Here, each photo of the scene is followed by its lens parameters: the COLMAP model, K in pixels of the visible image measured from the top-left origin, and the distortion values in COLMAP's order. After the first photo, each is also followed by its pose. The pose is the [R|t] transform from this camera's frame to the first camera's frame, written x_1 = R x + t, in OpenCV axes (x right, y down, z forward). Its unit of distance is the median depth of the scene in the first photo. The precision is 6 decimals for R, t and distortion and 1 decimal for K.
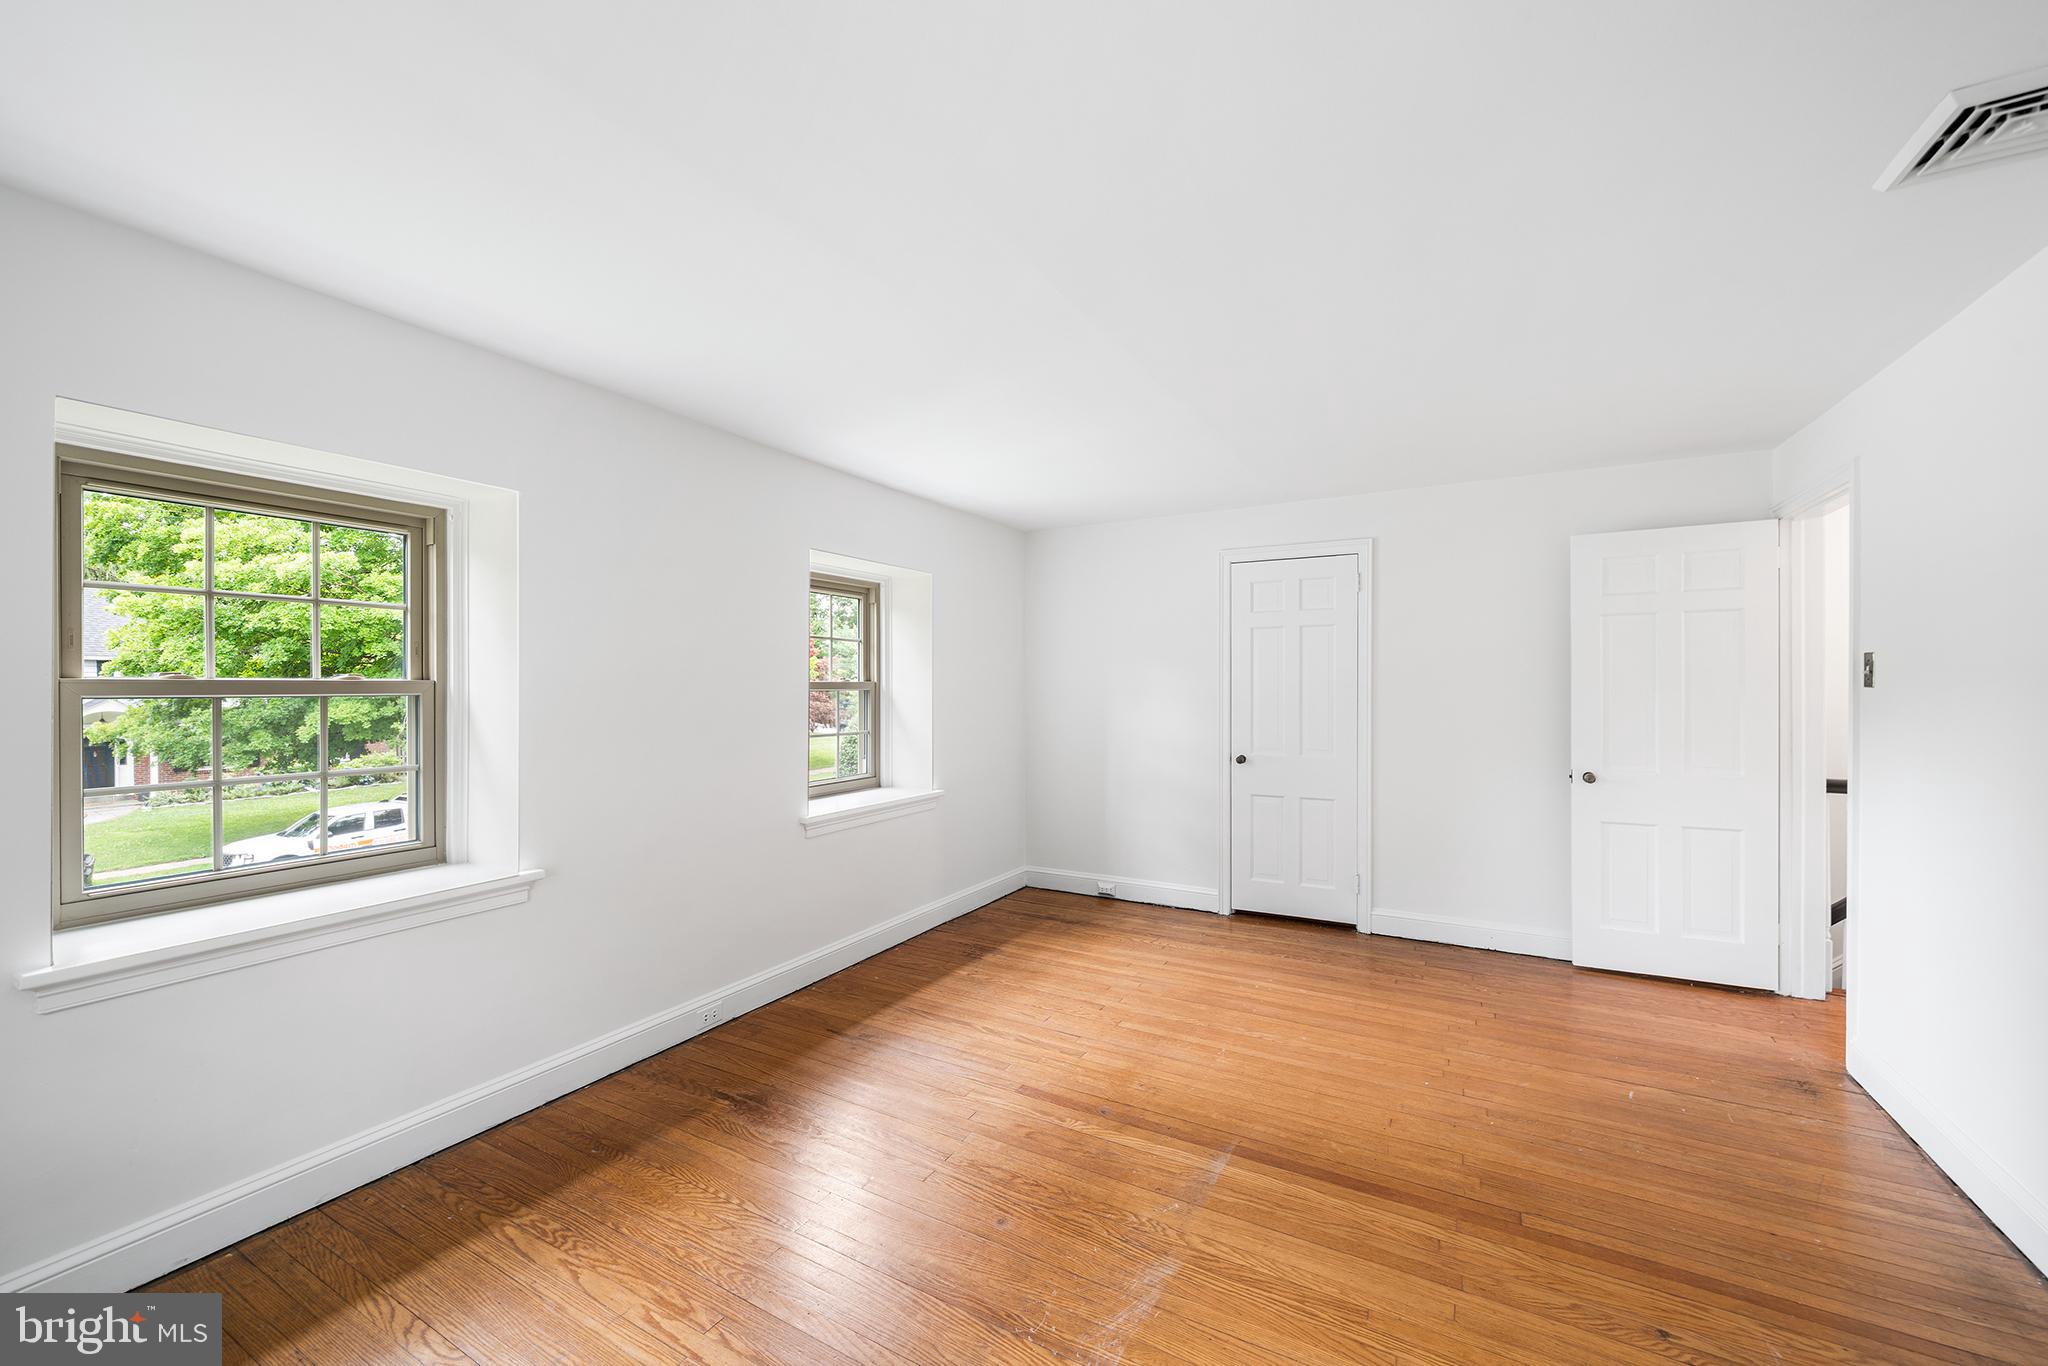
lens RADIAL K [[781.2, 0, 1017.0], [0, 781.2, 686.1], [0, 0, 1]] dist [-0.001111, -0.000430]
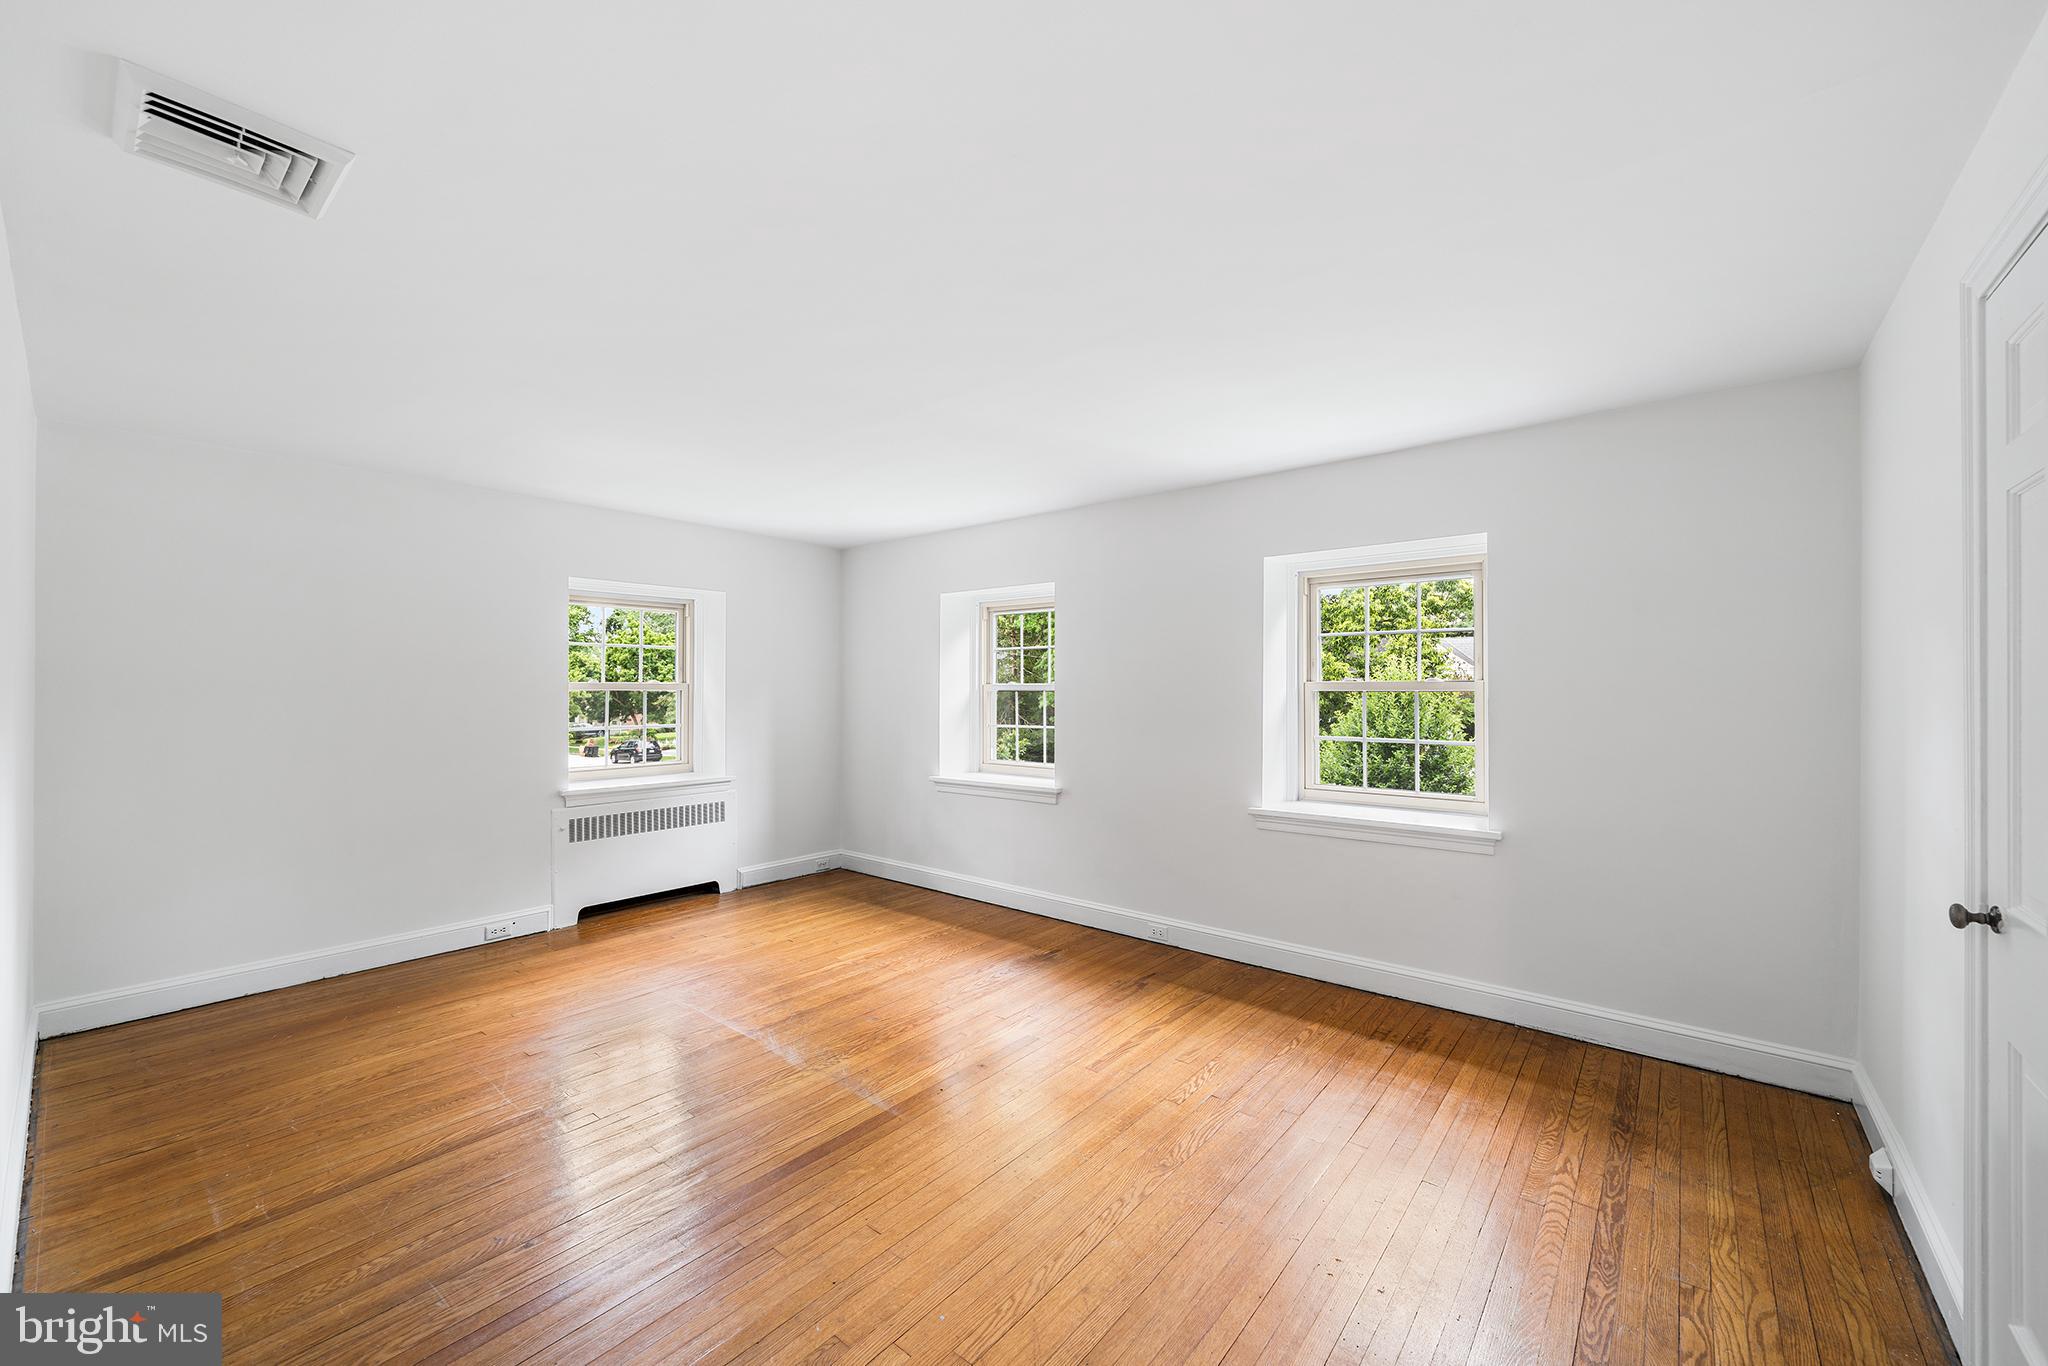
lens RADIAL K [[781.2, 0, 1017.0], [0, 781.2, 686.1], [0, 0, 1]] dist [-0.001111, -0.000430]
pose [[-0.157081, 0.002129, -0.987583, 0.829241], [-0.001100, 0.999997, 0.002331, 0.001492], [0.987585, 0.001452, -0.157078, 0.845284]]
